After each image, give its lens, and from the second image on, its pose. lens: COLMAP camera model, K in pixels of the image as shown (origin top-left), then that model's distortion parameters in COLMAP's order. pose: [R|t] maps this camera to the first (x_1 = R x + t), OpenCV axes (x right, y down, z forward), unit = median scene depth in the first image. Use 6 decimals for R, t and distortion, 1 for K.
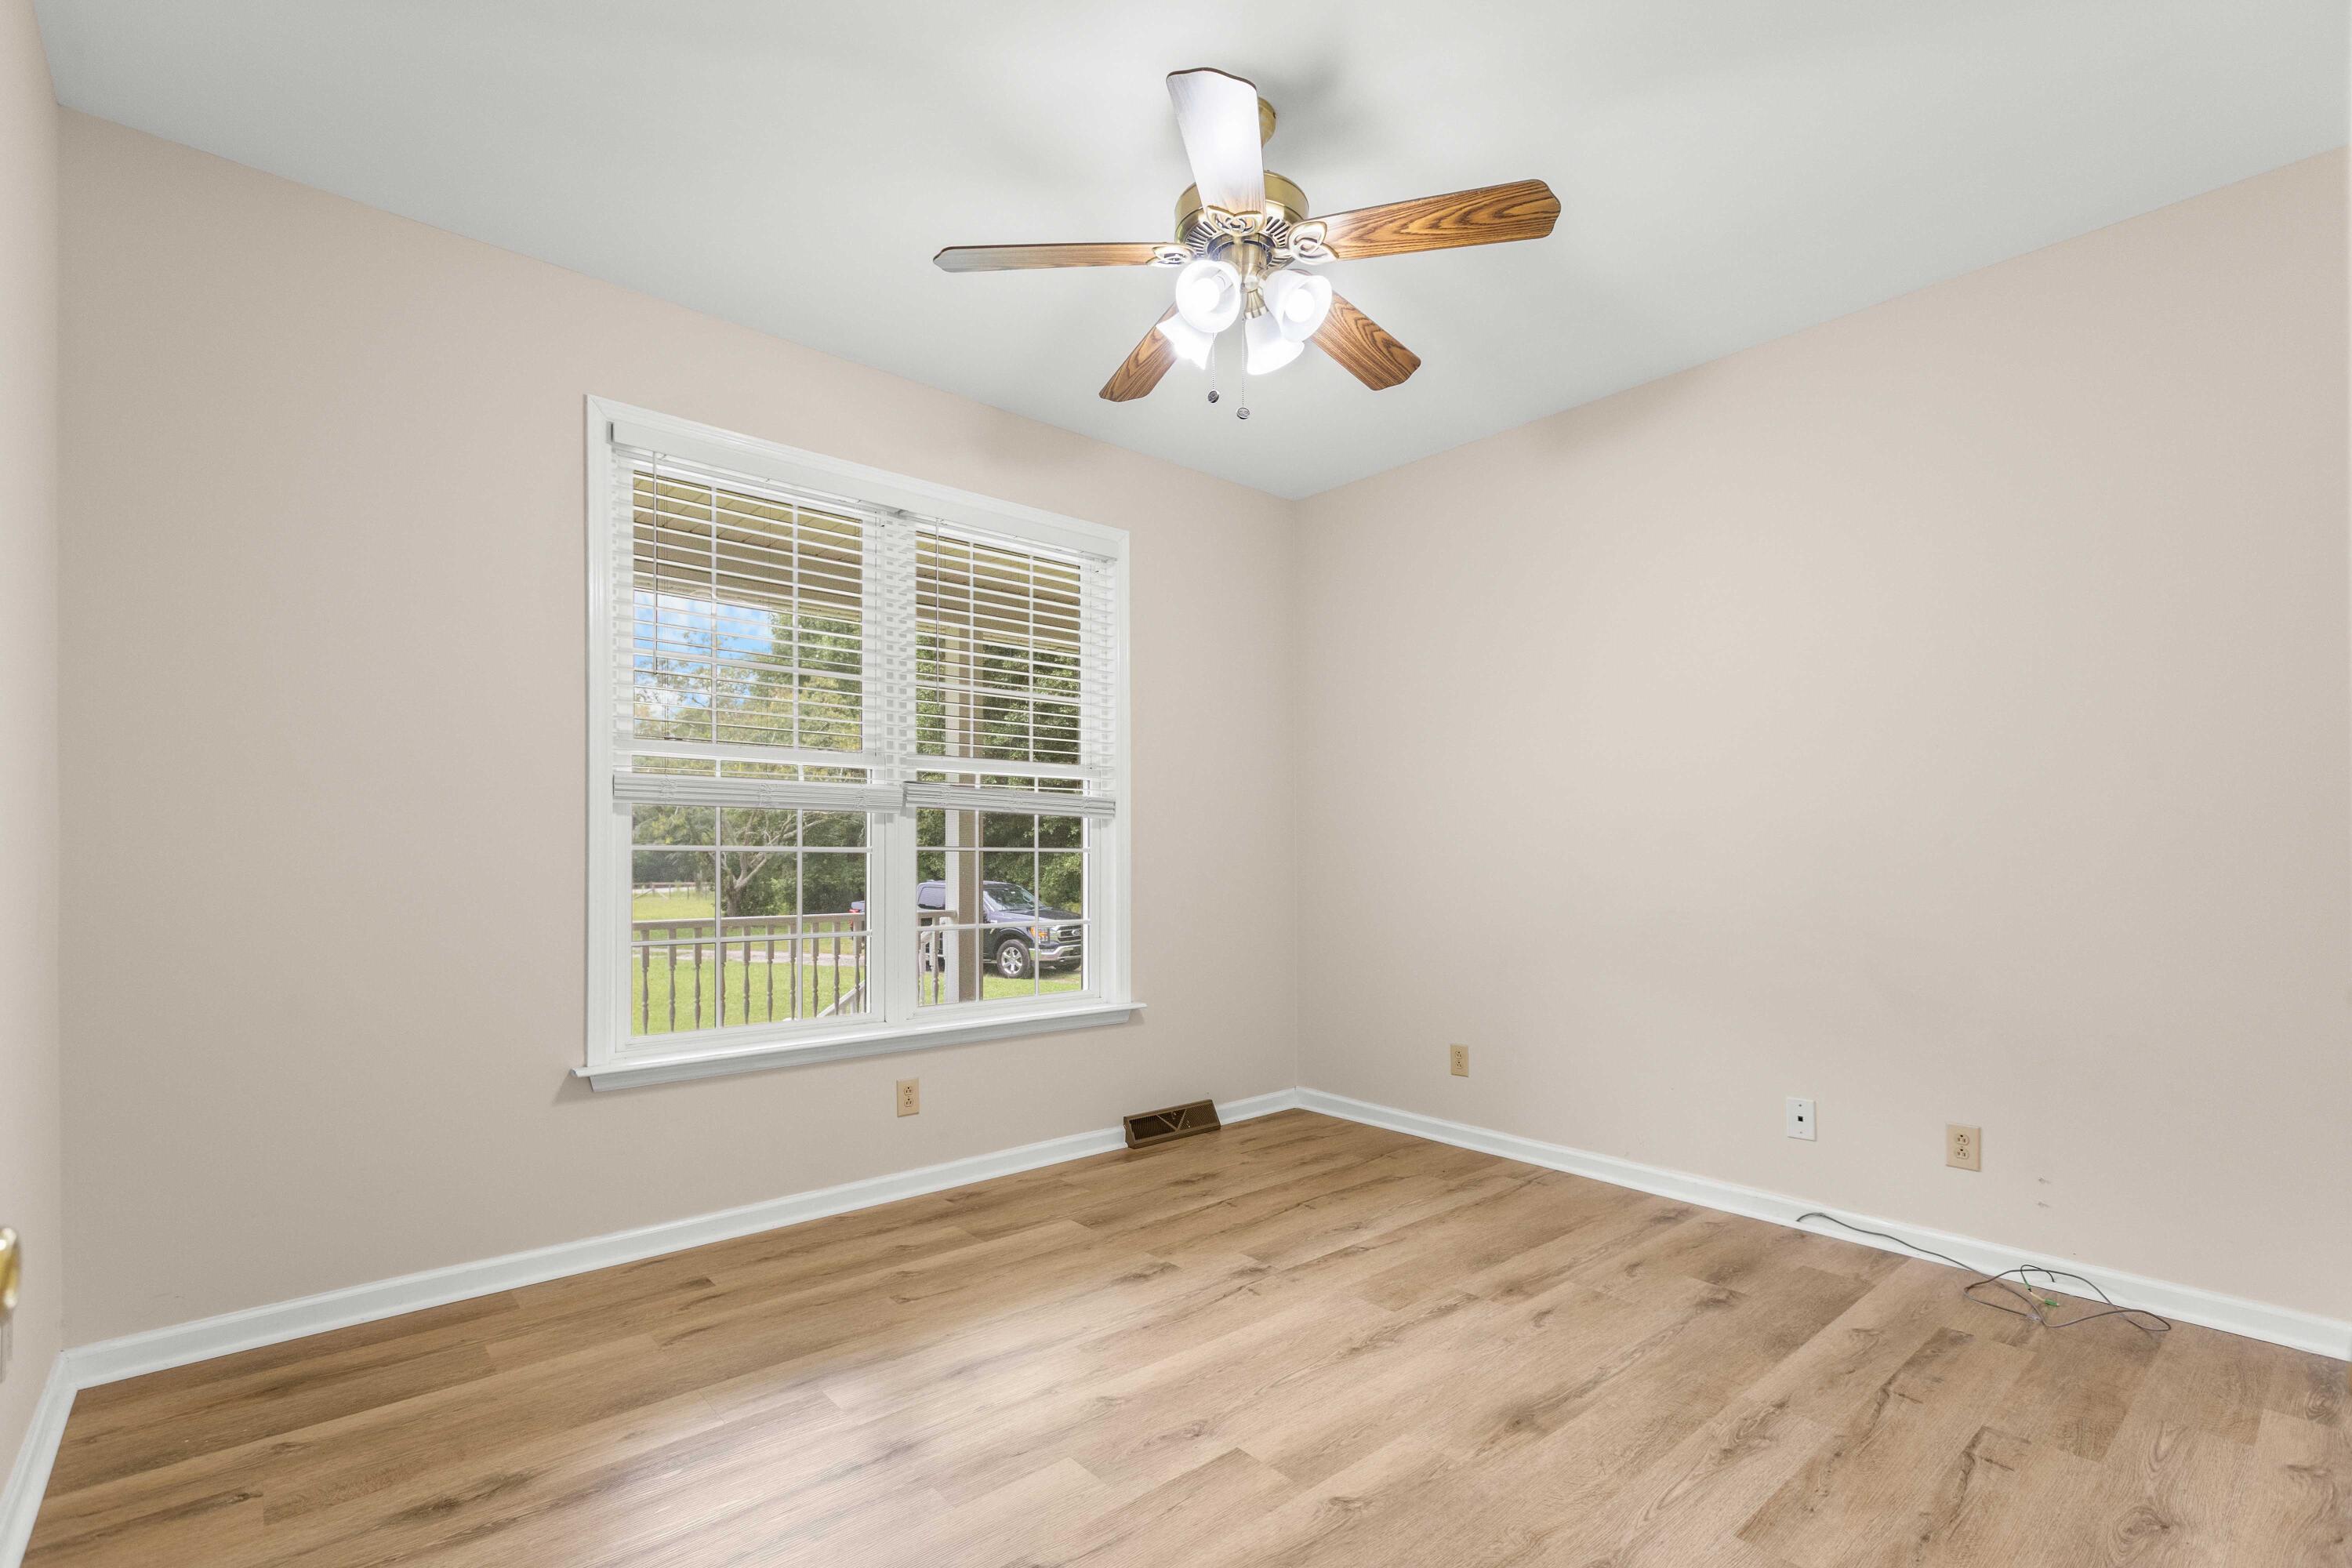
lens RADIAL K [[1071.4, 0, 1170.5], [0, 1071.4, 847.9], [0, 0, 1]] dist [-0.000333, 0.000623]
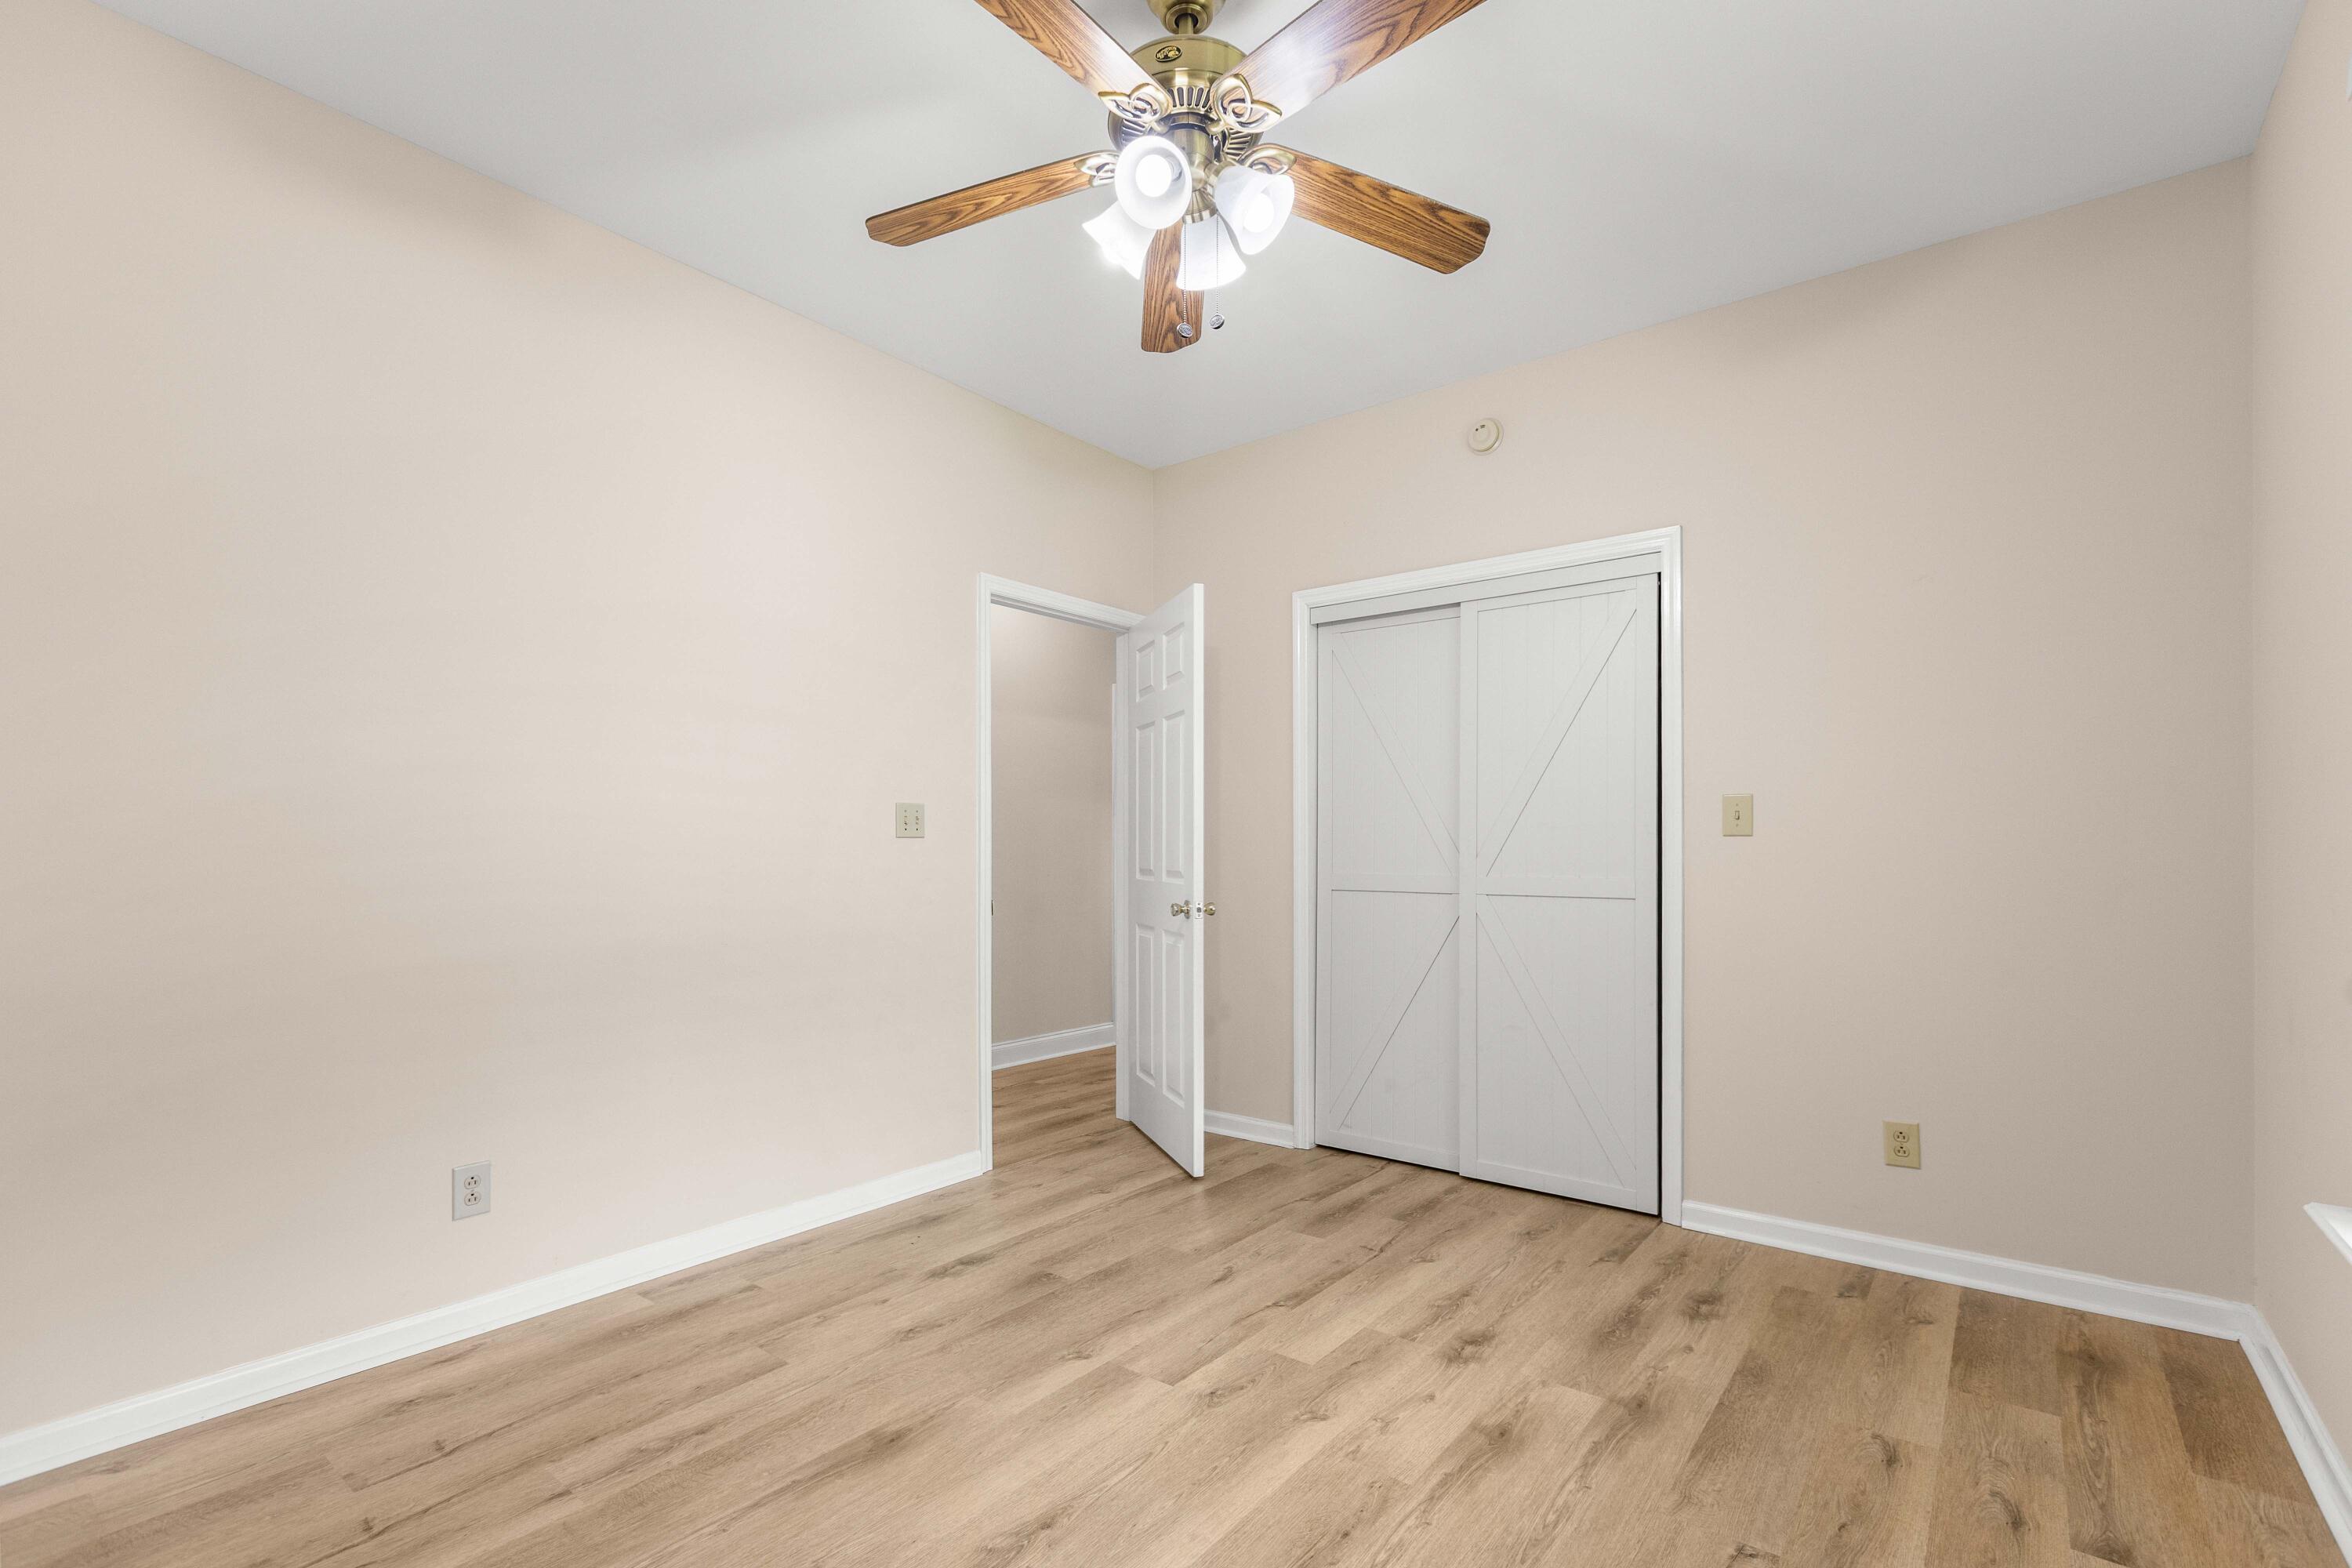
lens RADIAL K [[1071.4, 0, 1170.5], [0, 1071.4, 847.9], [0, 0, 1]] dist [-0.000333, 0.000623]
pose [[-0.981747, 0.001309, -0.190189, 0.266226], [0.003167, 0.999950, -0.009469, 0.015662], [0.190167, -0.009899, -0.981702, 2.031541]]
